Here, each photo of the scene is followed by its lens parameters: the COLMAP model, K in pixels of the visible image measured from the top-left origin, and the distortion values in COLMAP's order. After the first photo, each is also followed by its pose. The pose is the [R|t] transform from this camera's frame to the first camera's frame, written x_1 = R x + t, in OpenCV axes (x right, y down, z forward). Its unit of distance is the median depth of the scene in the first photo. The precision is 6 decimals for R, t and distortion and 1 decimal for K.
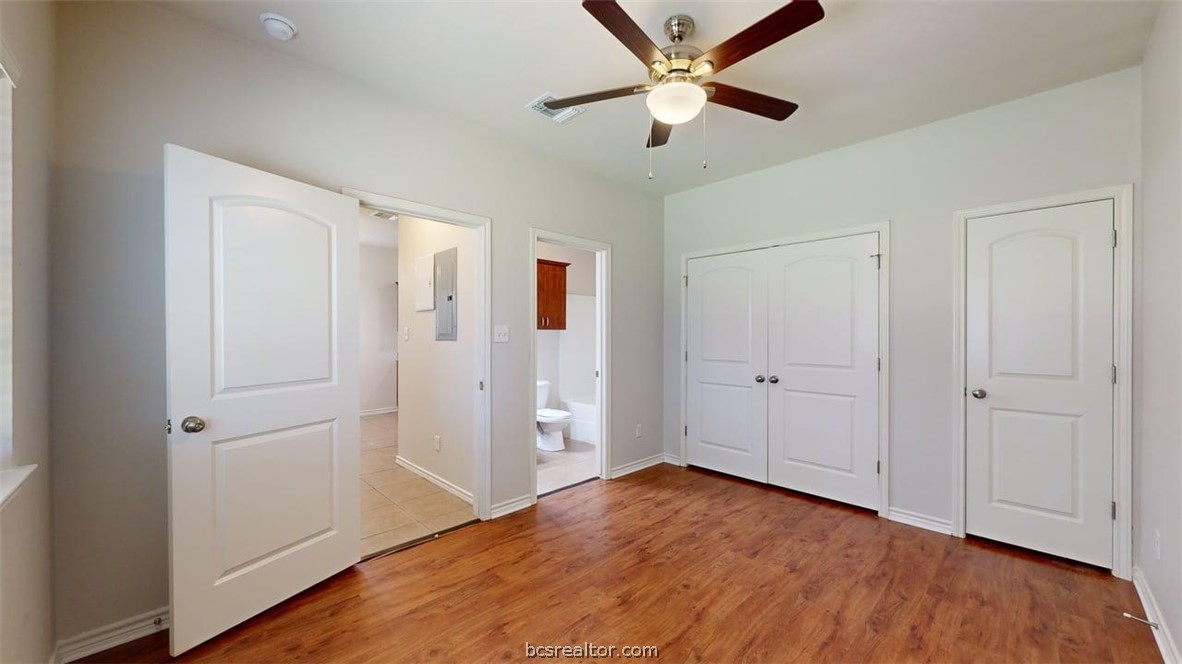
lens RADIAL K [[430.4, 0, 590.7], [0, 430.4, 339.6], [0, 0, 1]] dist [-0.000086, -0.000874]
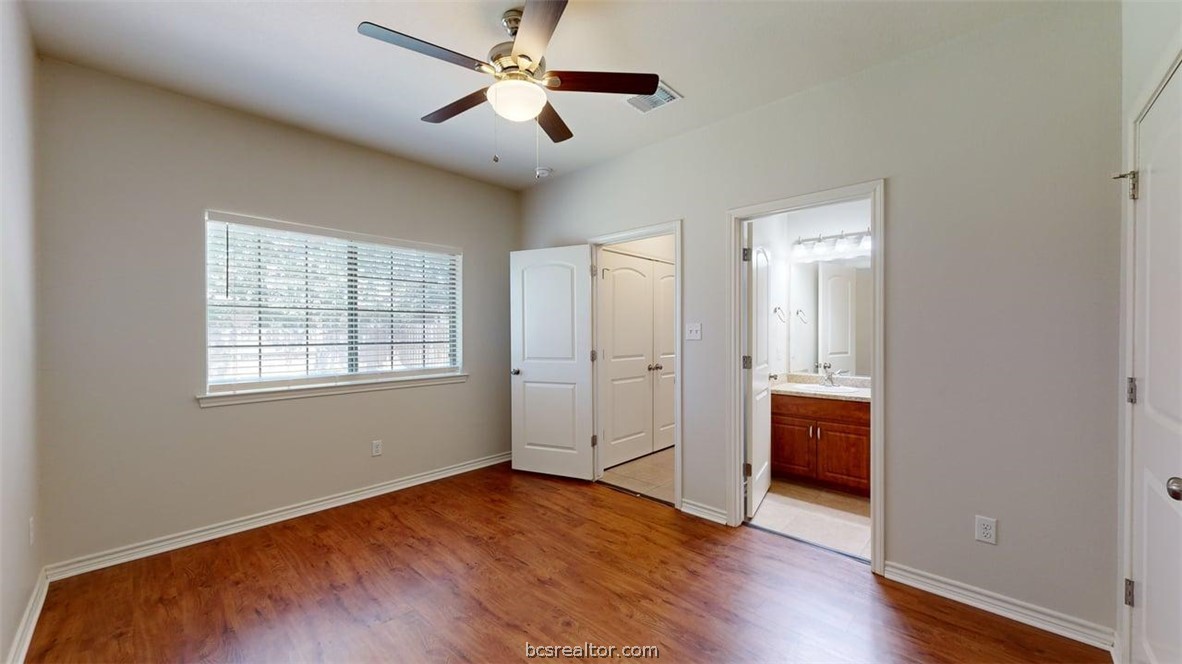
lens RADIAL K [[430.4, 0, 588.4], [0, 430.4, 337.0], [0, 0, 1]] dist [-0.000086, -0.000874]
pose [[0.051067, 0.011129, -0.998633, 0.958731], [-0.008996, 0.999902, 0.010683, -0.009701], [0.998655, 0.008438, 0.051162, 0.881456]]
